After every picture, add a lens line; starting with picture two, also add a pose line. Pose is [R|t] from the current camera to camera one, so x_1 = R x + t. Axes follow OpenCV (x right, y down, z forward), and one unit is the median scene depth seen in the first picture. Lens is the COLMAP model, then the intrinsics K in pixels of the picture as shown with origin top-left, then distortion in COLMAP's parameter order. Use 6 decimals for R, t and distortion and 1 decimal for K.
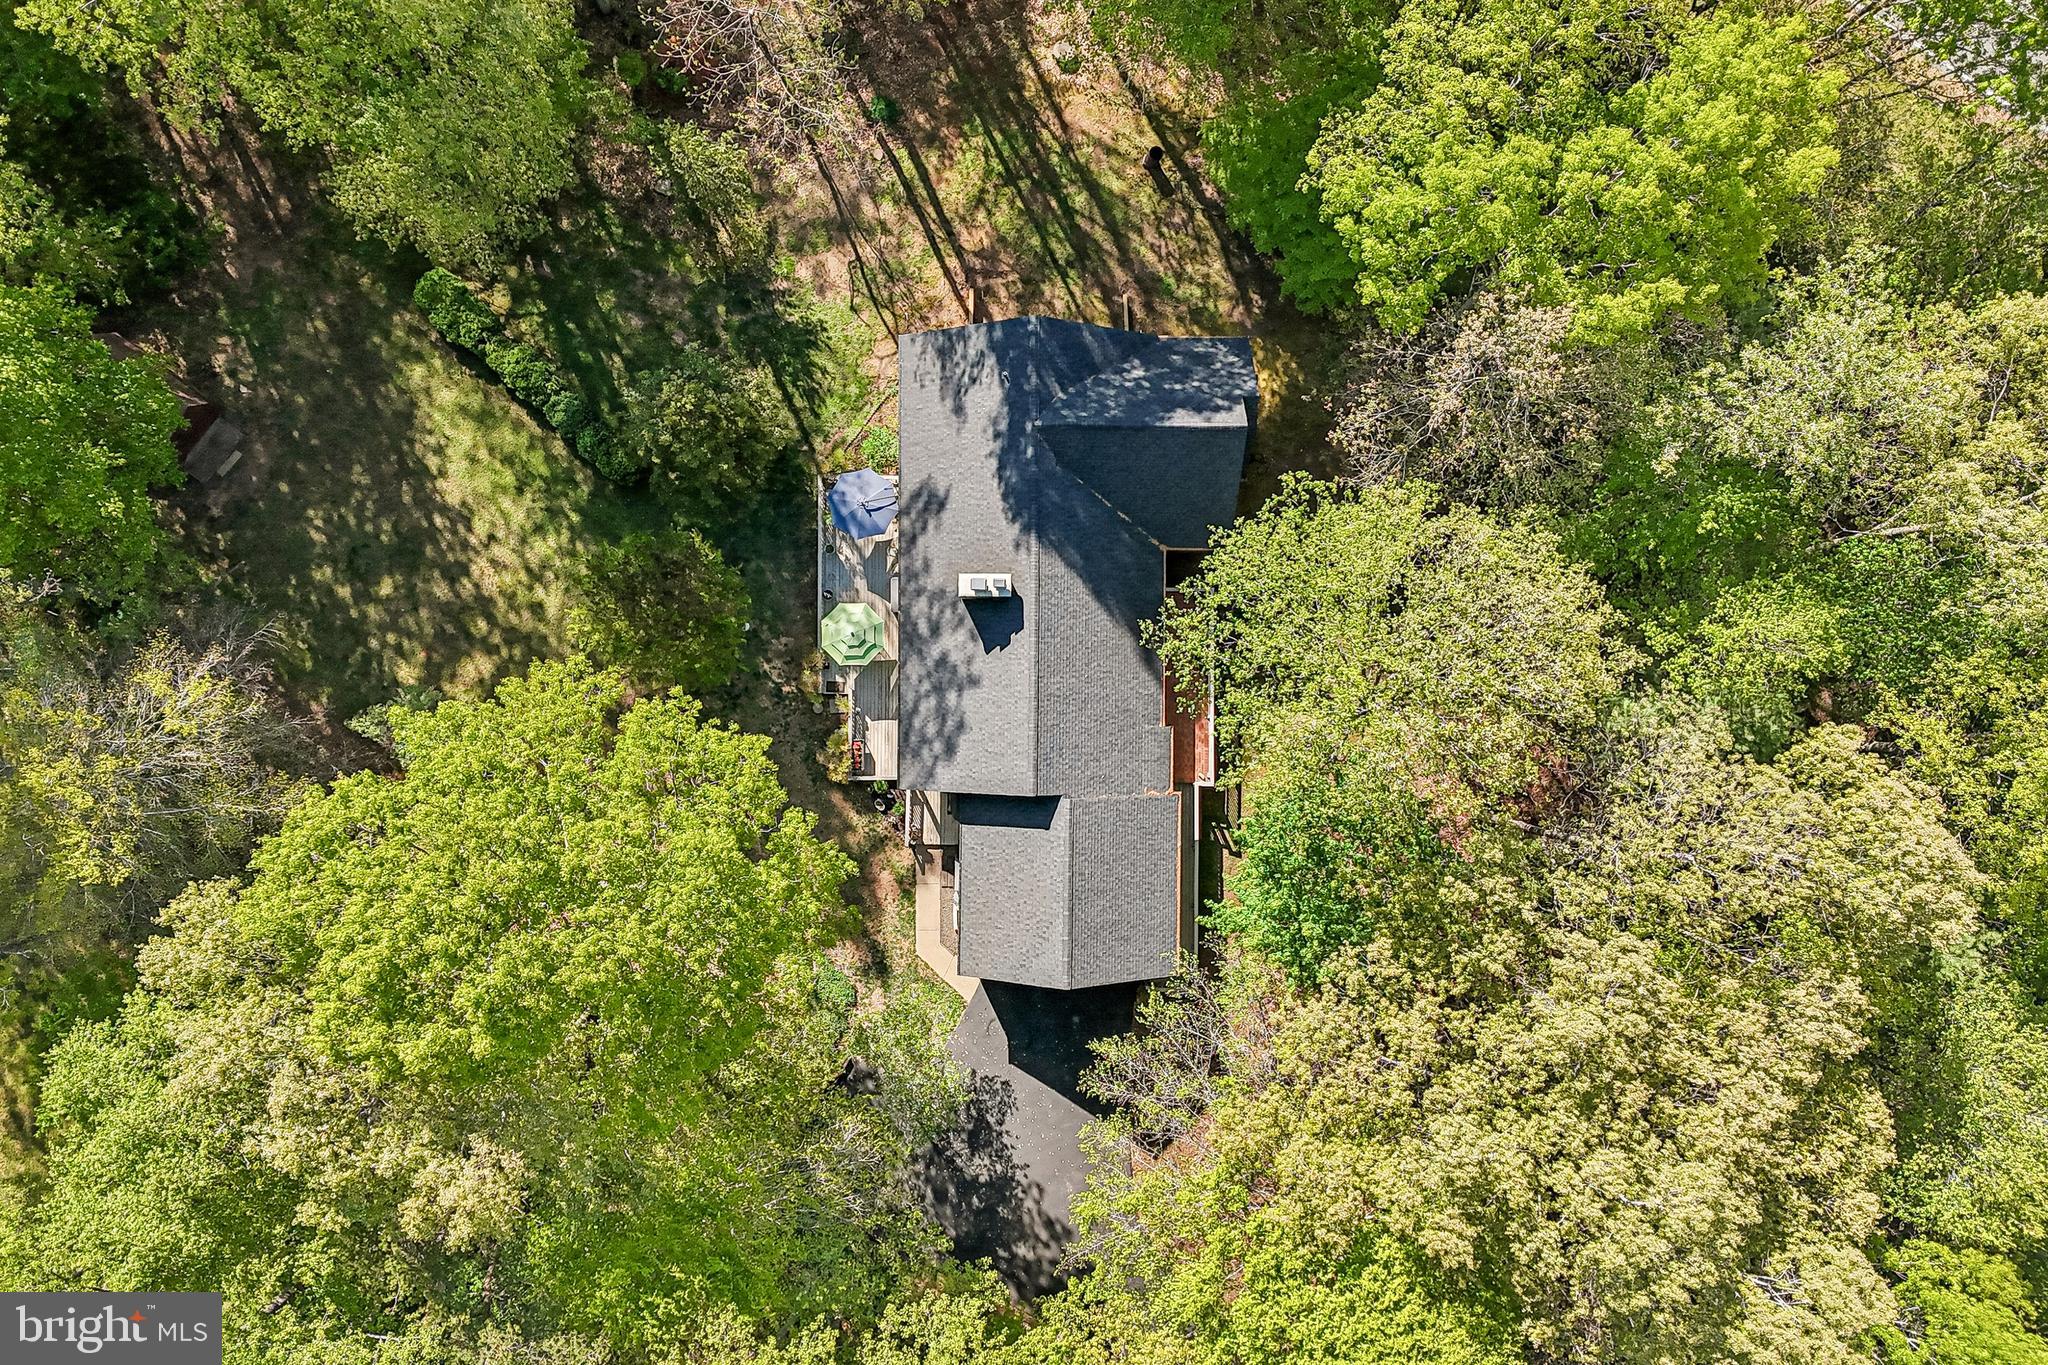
lens RADIAL K [[1554.0, 0, 1014.7], [0, 1554.0, 692.6], [0, 0, 1]] dist [0.072457, -0.066506]
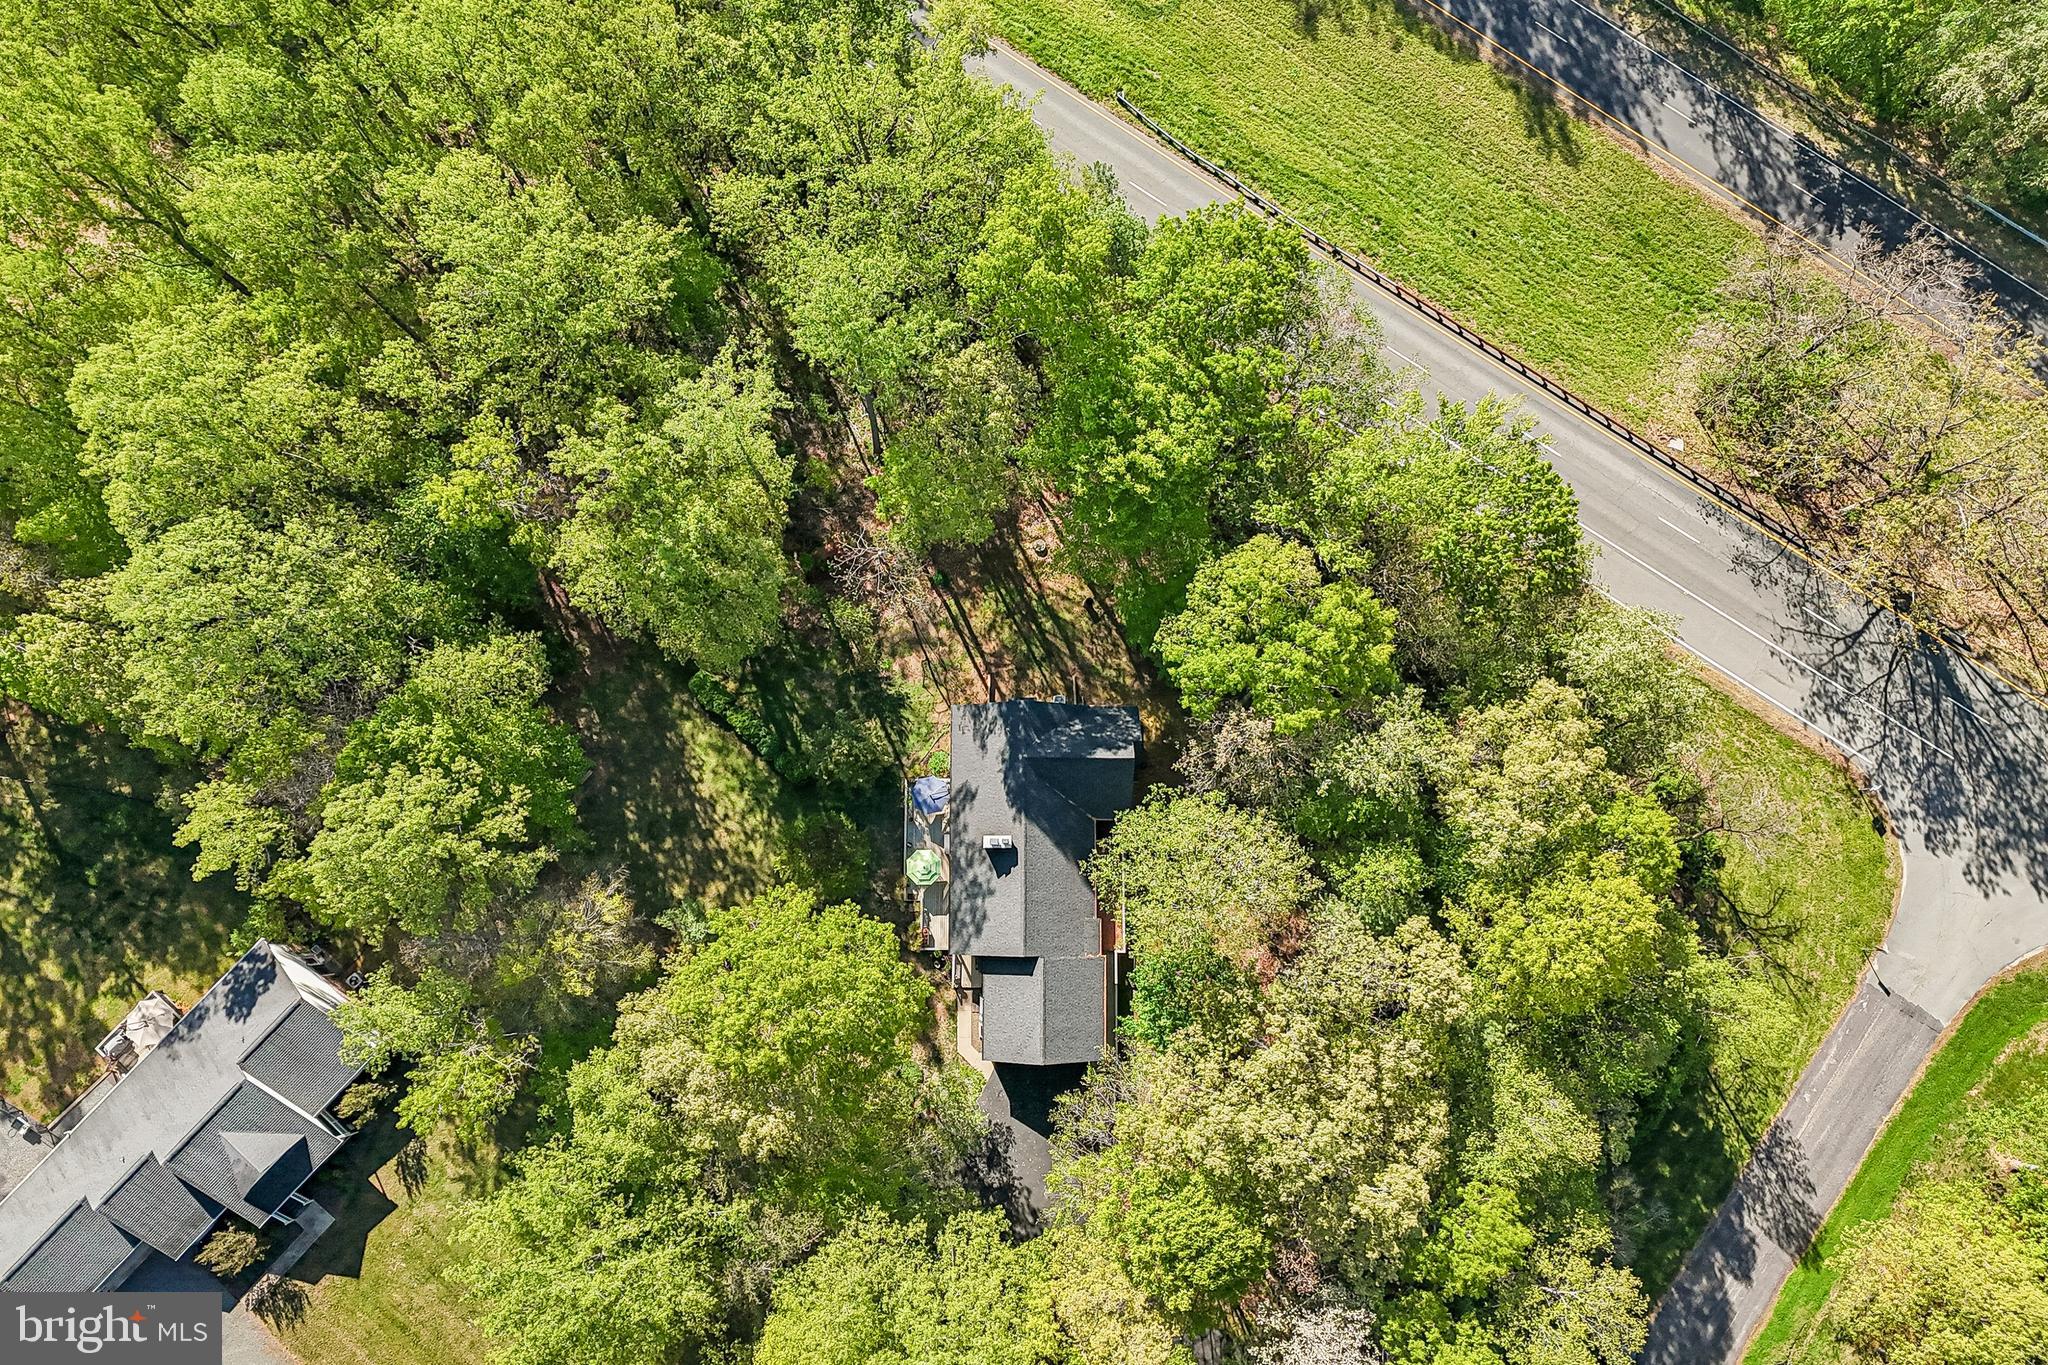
lens RADIAL K [[1554.0, 0, 1034.0], [0, 1554.0, 671.7], [0, 0, 1]] dist [0.072457, -0.066506]
pose [[0.999892, -0.002721, 0.014448, -0.001322], [0.004698, 0.990333, -0.138633, -0.011905], [-0.013931, 0.138686, 0.990238, -0.852401]]
